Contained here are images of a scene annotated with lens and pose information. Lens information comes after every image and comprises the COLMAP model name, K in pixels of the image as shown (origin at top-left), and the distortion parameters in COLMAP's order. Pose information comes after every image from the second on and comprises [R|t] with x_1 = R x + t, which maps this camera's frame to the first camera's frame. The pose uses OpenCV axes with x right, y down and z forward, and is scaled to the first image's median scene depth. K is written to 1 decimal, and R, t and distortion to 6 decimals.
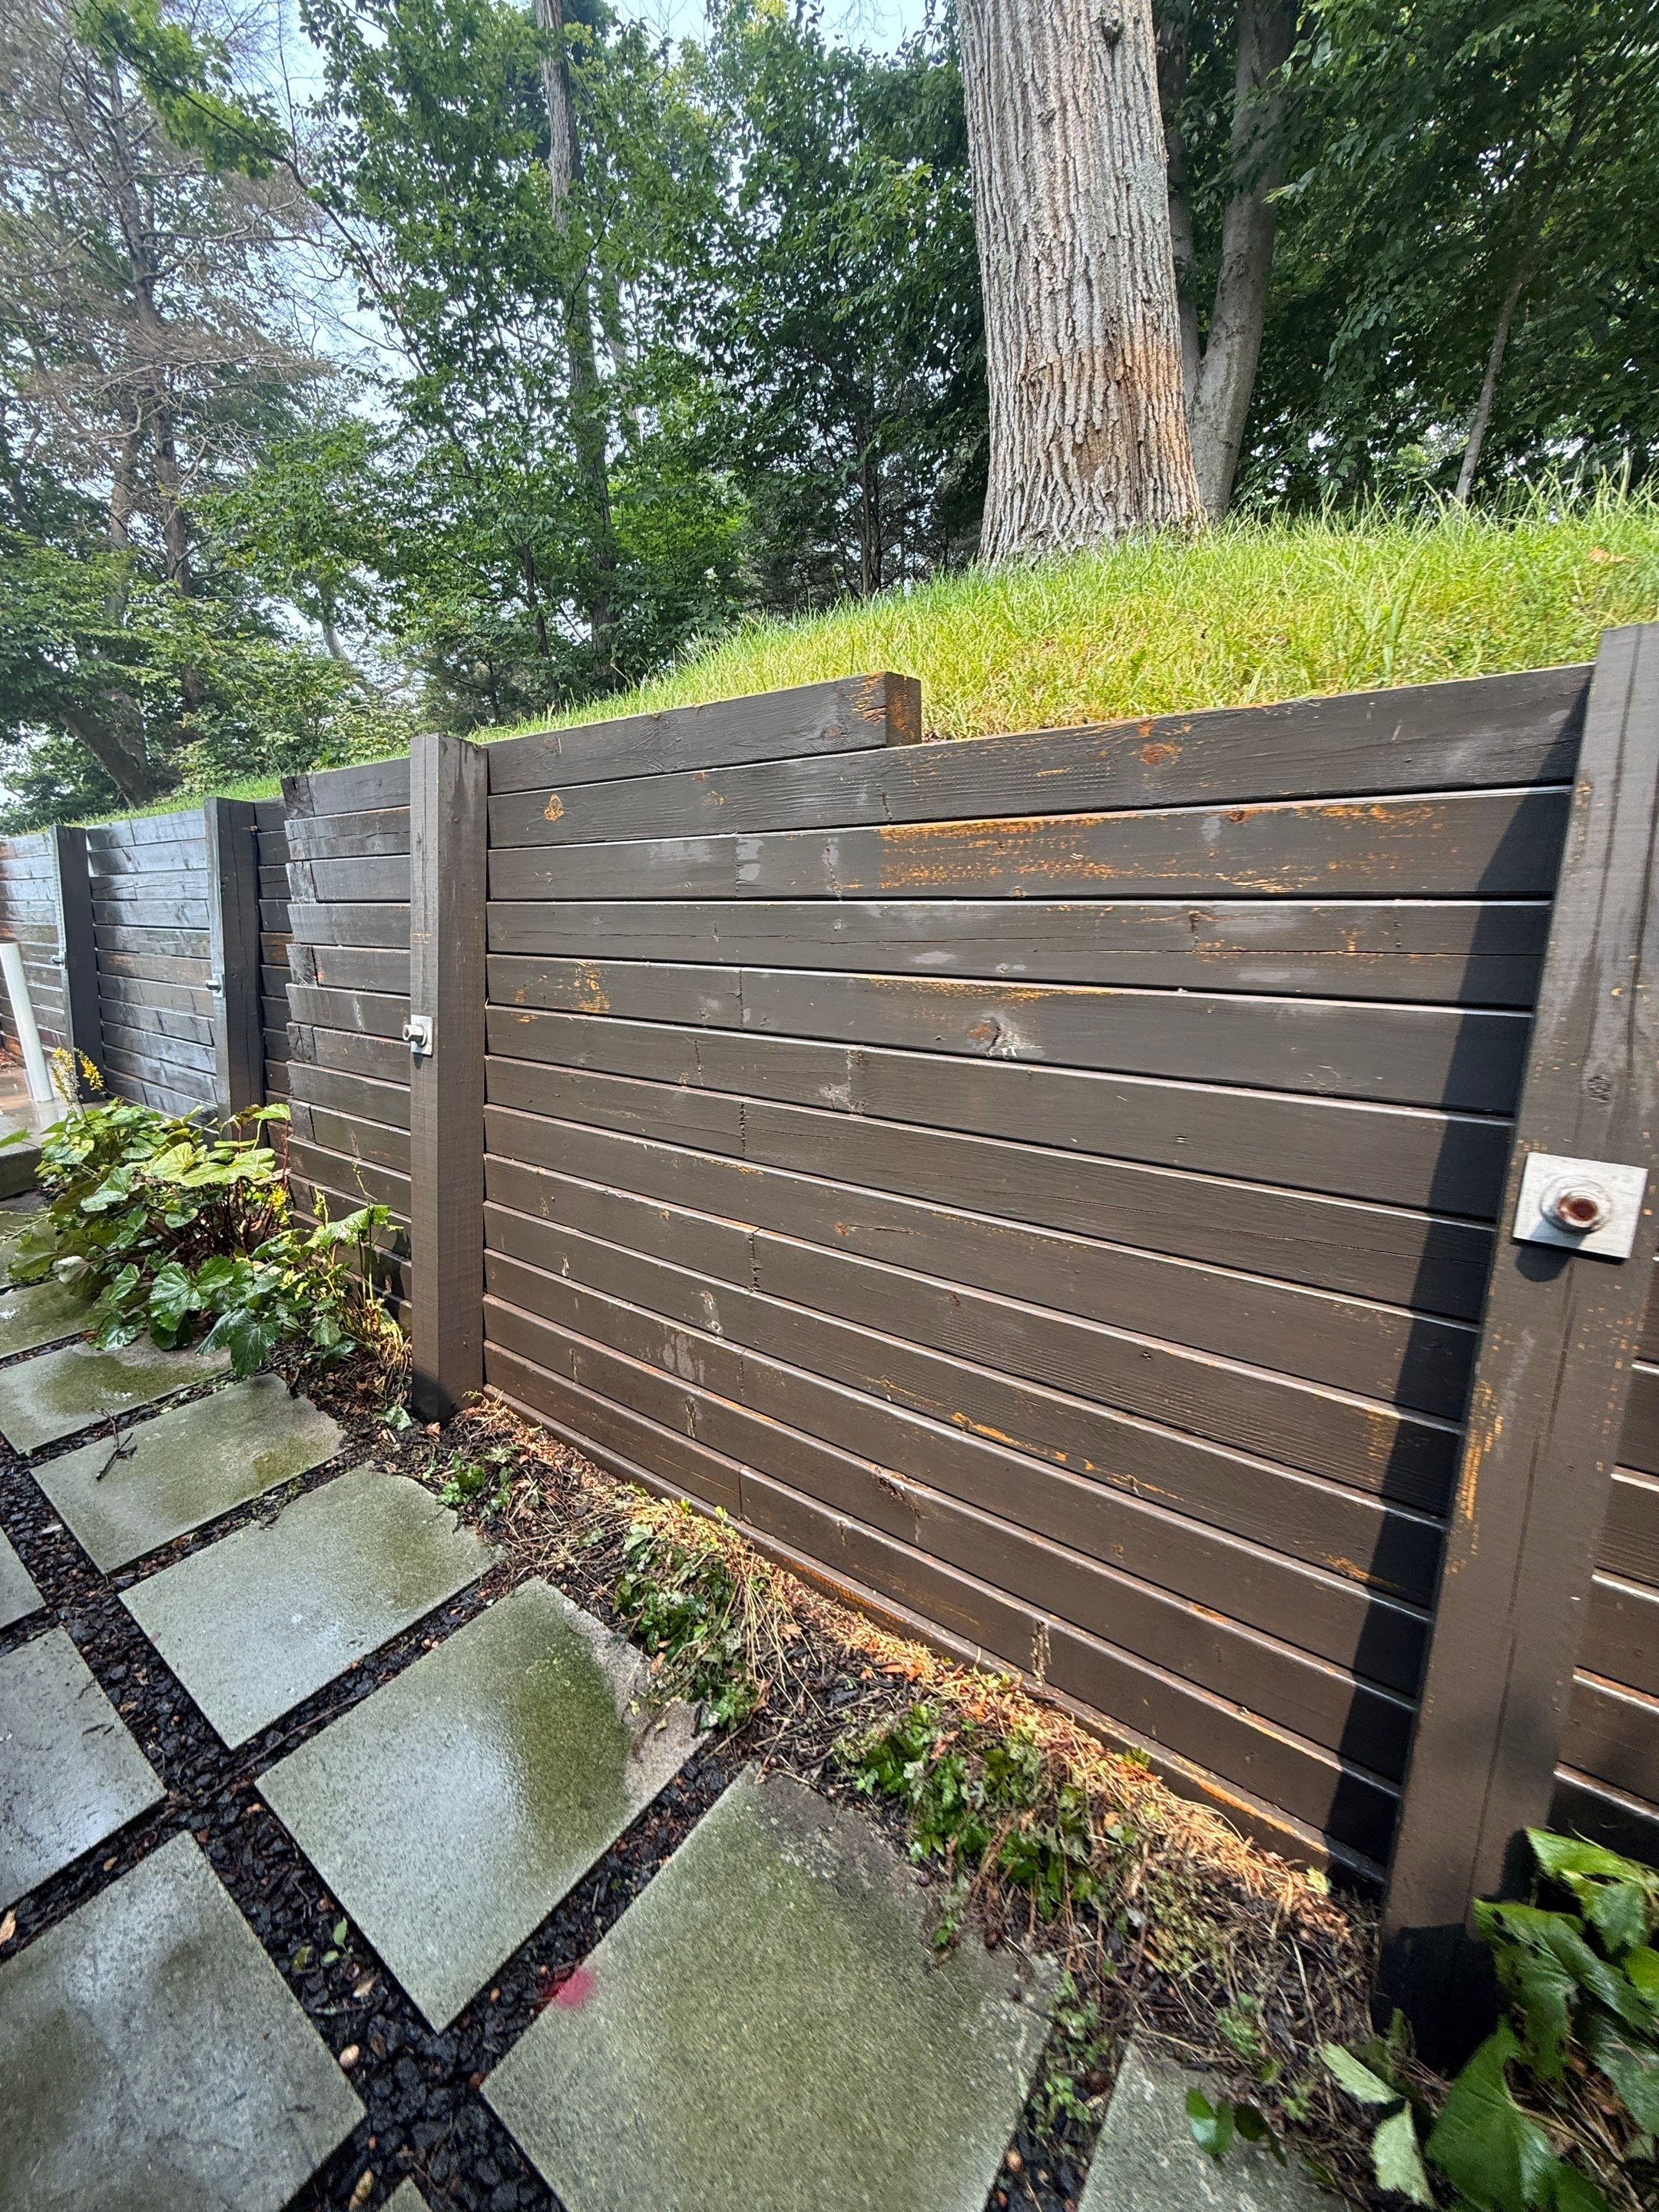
lens RADIAL K [[898.1, 0, 832.5], [0, 898.1, 1116.1], [0, 0, 1]] dist [-0.001455, 0.000546]
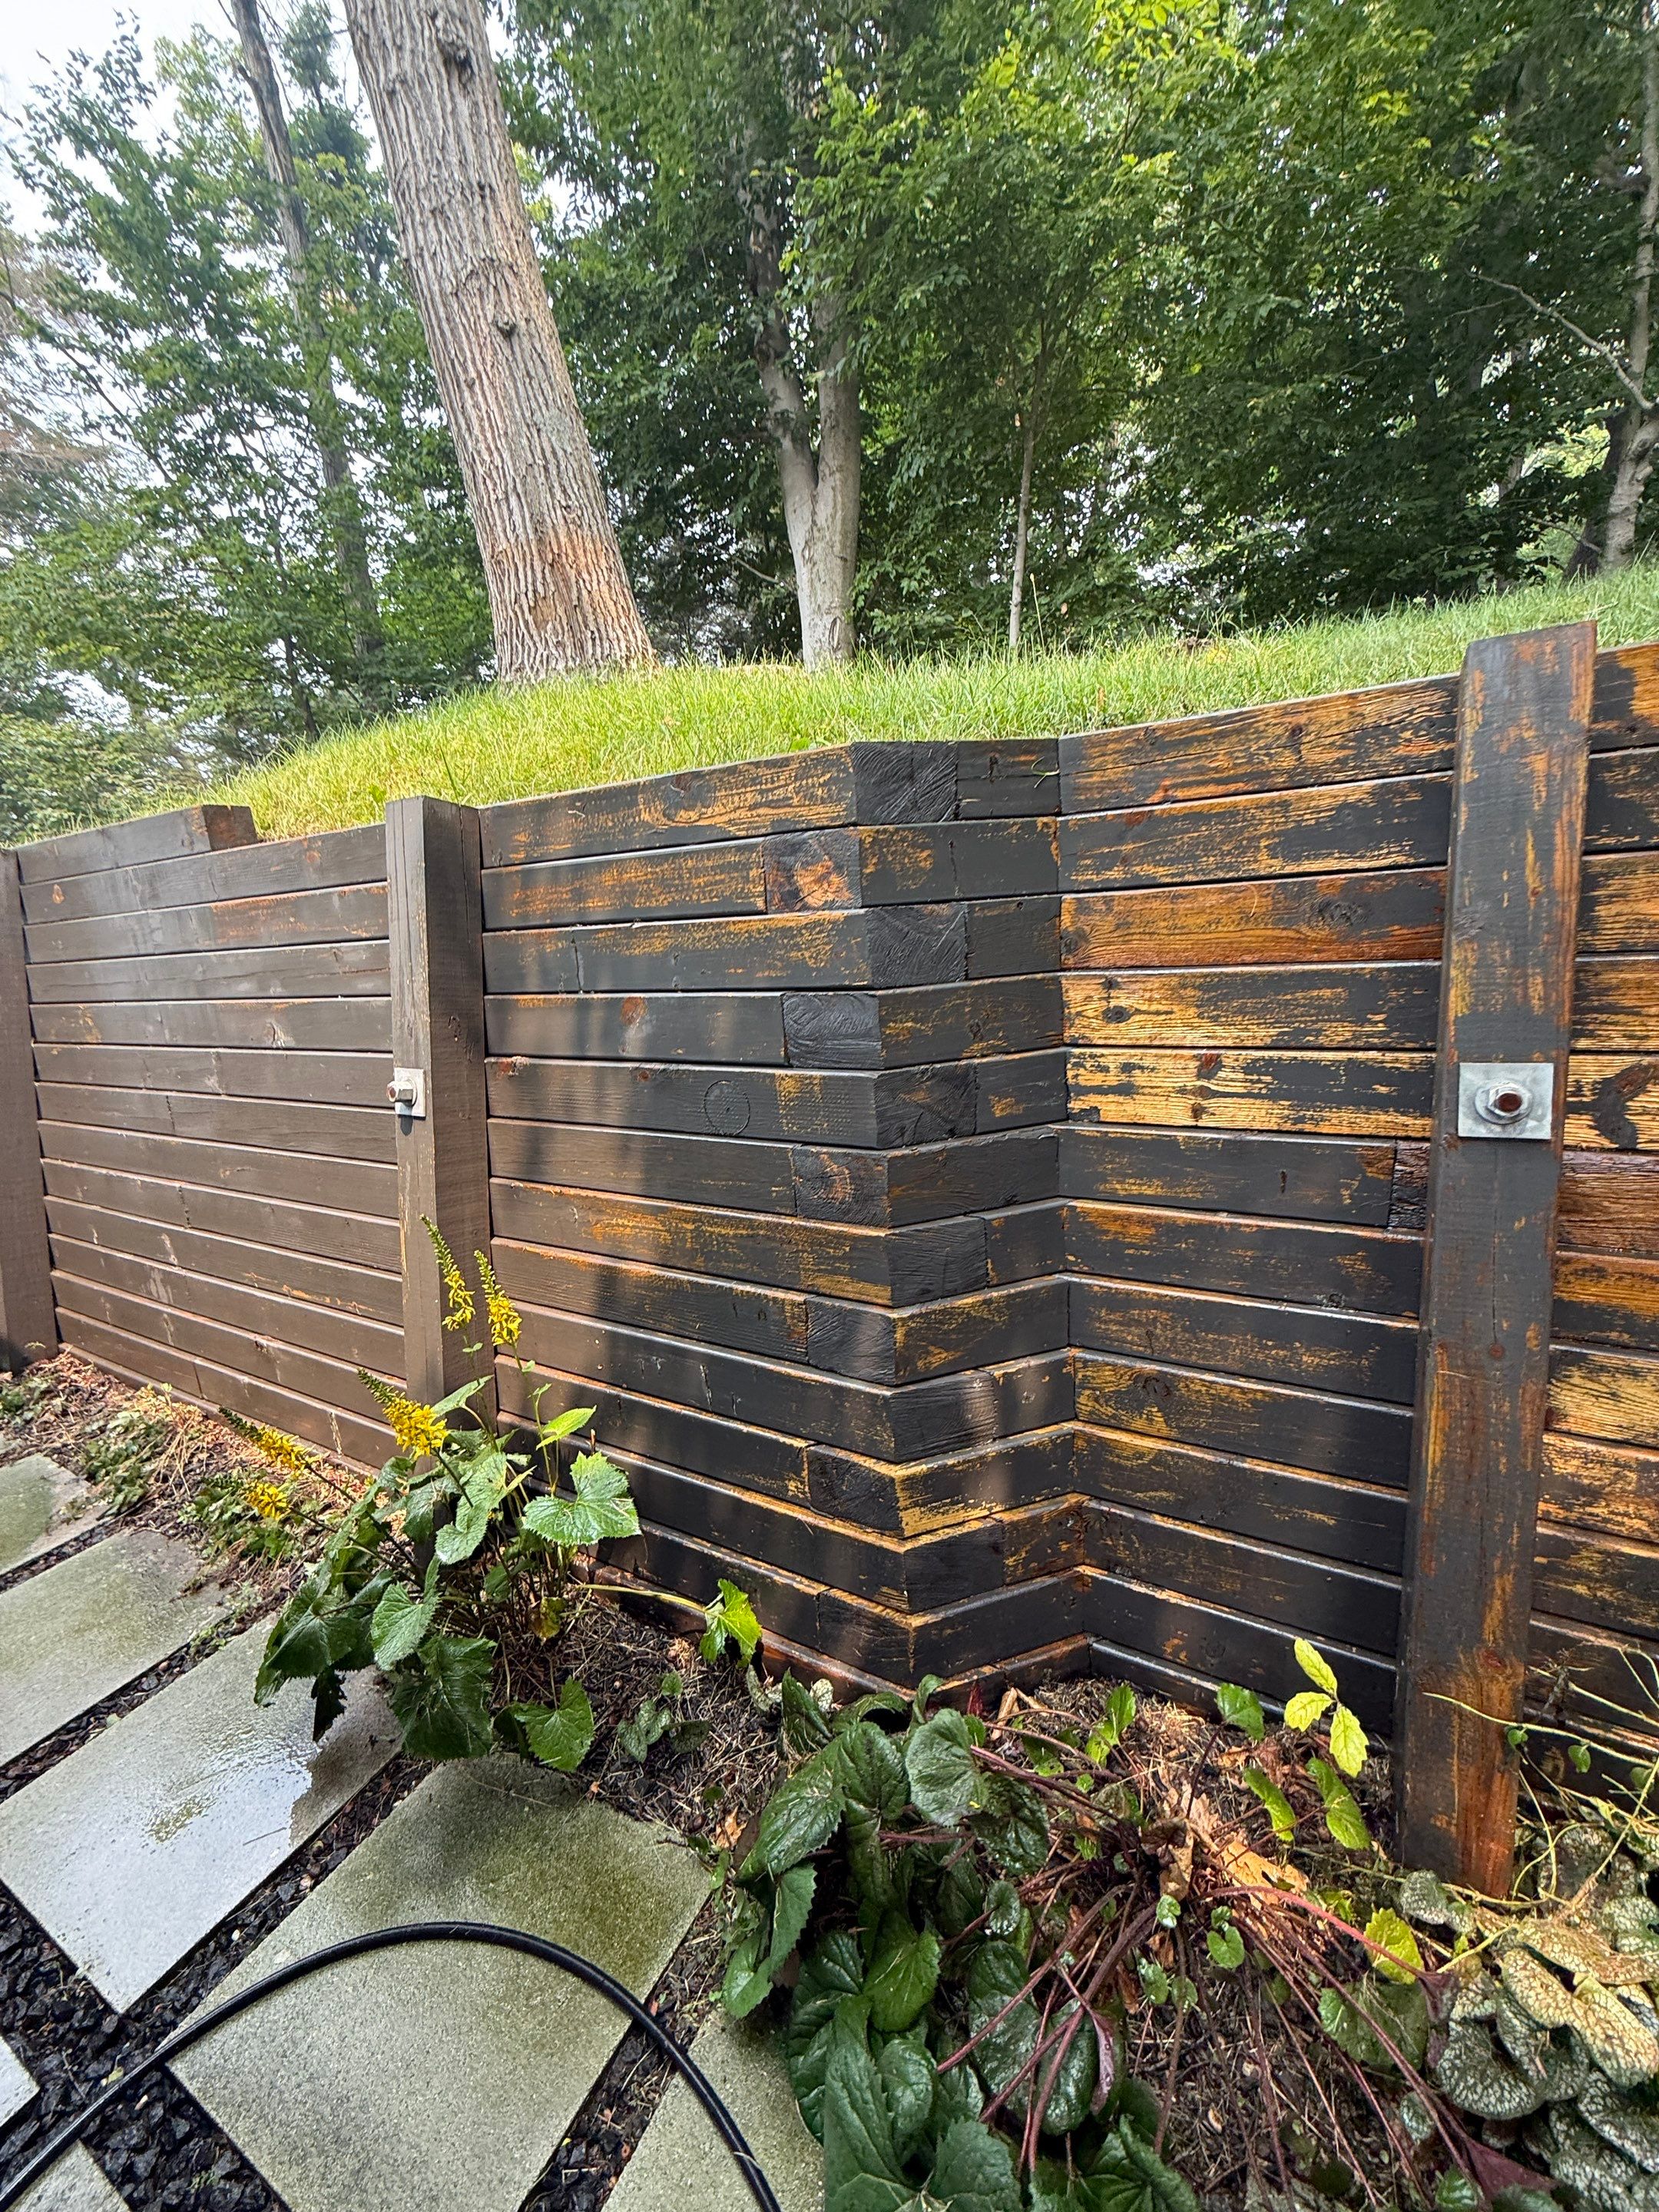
lens RADIAL K [[898.1, 0, 832.5], [0, 898.1, 1116.1], [0, 0, 1]] dist [-0.001455, 0.000546]
pose [[0.991610, -0.069534, 0.108972, 0.552248], [0.074322, 0.996411, -0.040507, 0.107626], [-0.105764, 0.048266, 0.993219, -0.369548]]
